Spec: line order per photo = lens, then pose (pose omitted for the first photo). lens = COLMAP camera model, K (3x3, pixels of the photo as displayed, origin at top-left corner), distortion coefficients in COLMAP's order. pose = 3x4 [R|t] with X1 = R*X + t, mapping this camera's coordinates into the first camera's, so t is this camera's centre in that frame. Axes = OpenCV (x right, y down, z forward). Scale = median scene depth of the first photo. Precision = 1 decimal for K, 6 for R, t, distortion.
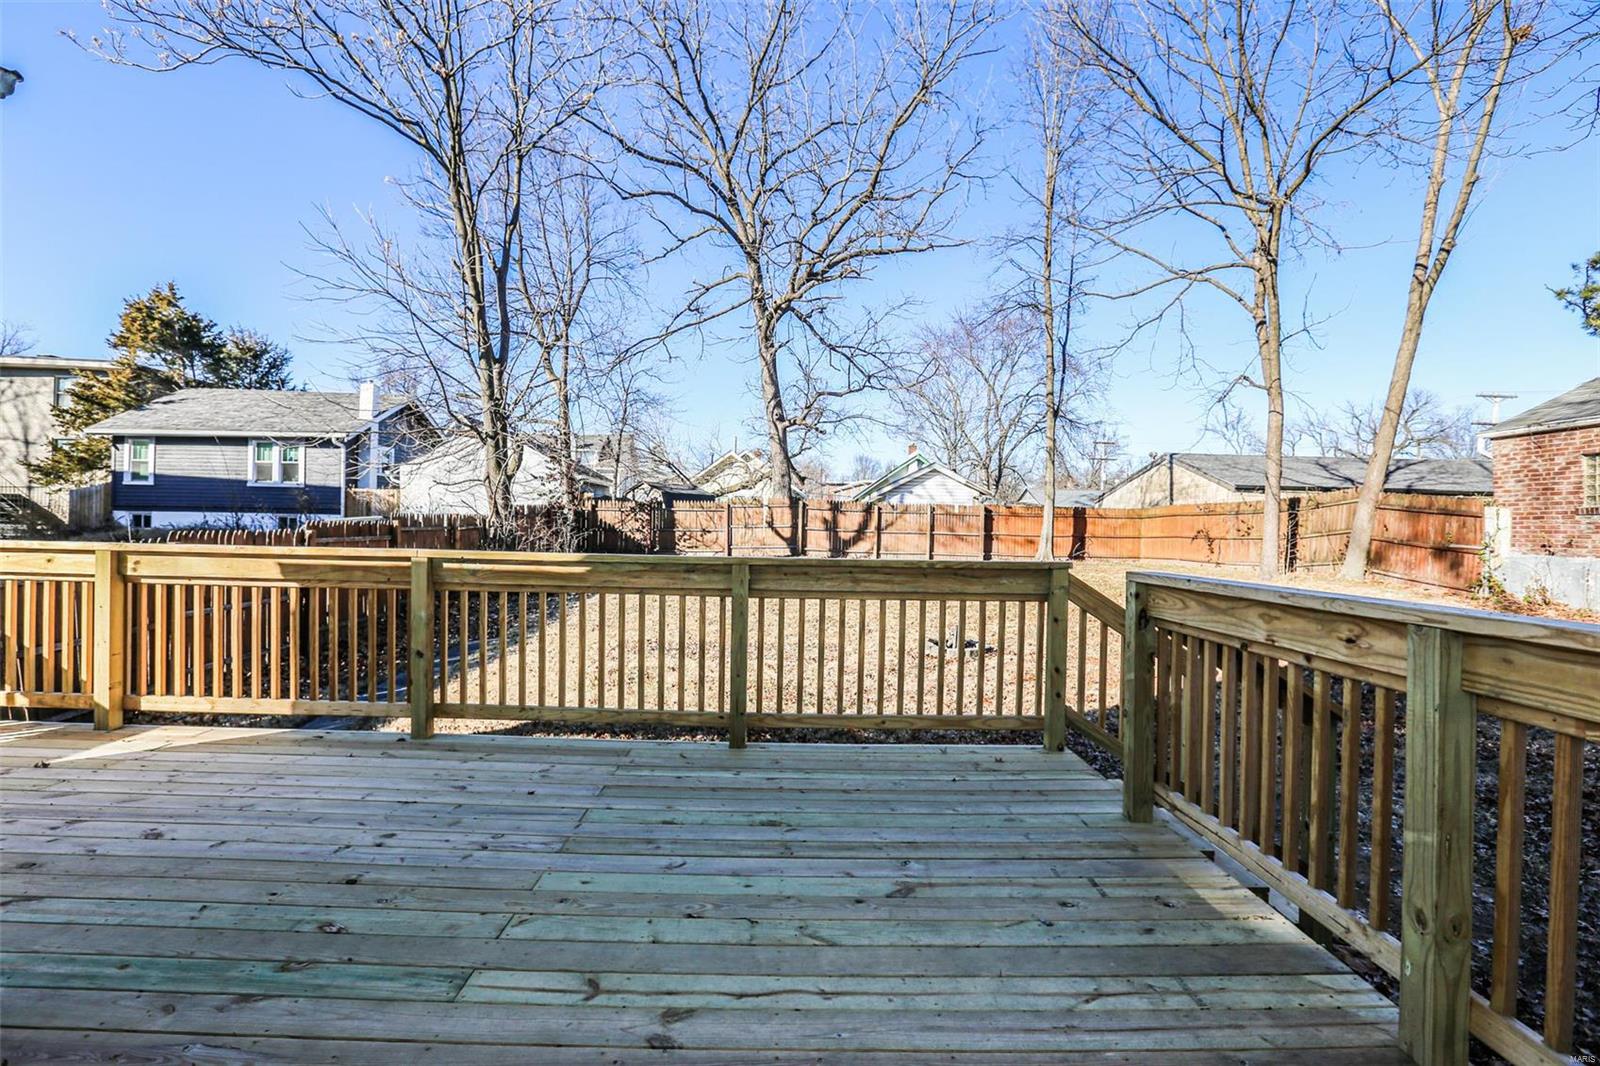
lens RADIAL K [[735.2, 0, 791.5], [0, 735.2, 528.0], [0, 0, 1]] dist [-0.052620, 0.021162]
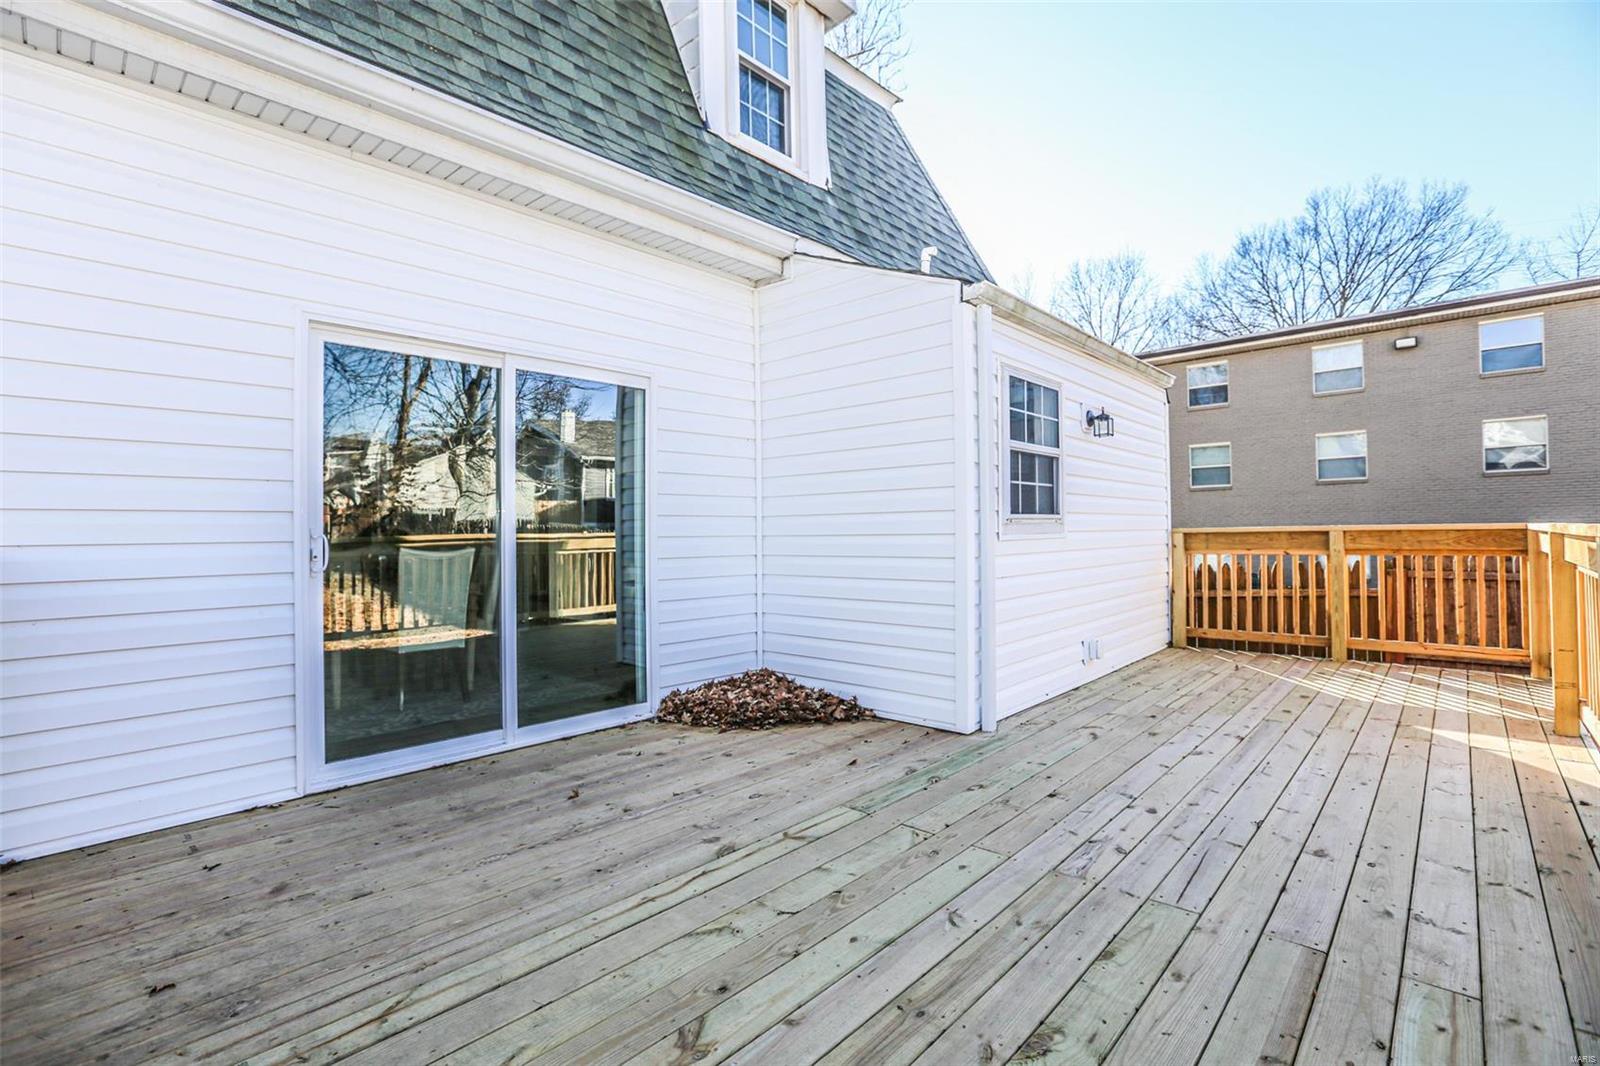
lens RADIAL K [[727.0, 0, 790.7], [0, 727.0, 531.4], [0, 0, 1]] dist [-0.047729, 0.013041]
pose [[-0.692842, -0.012607, -0.720980, 0.173456], [0.001990, 0.999810, -0.019395, 0.024291], [0.721087, -0.014872, -0.692685, 0.478366]]
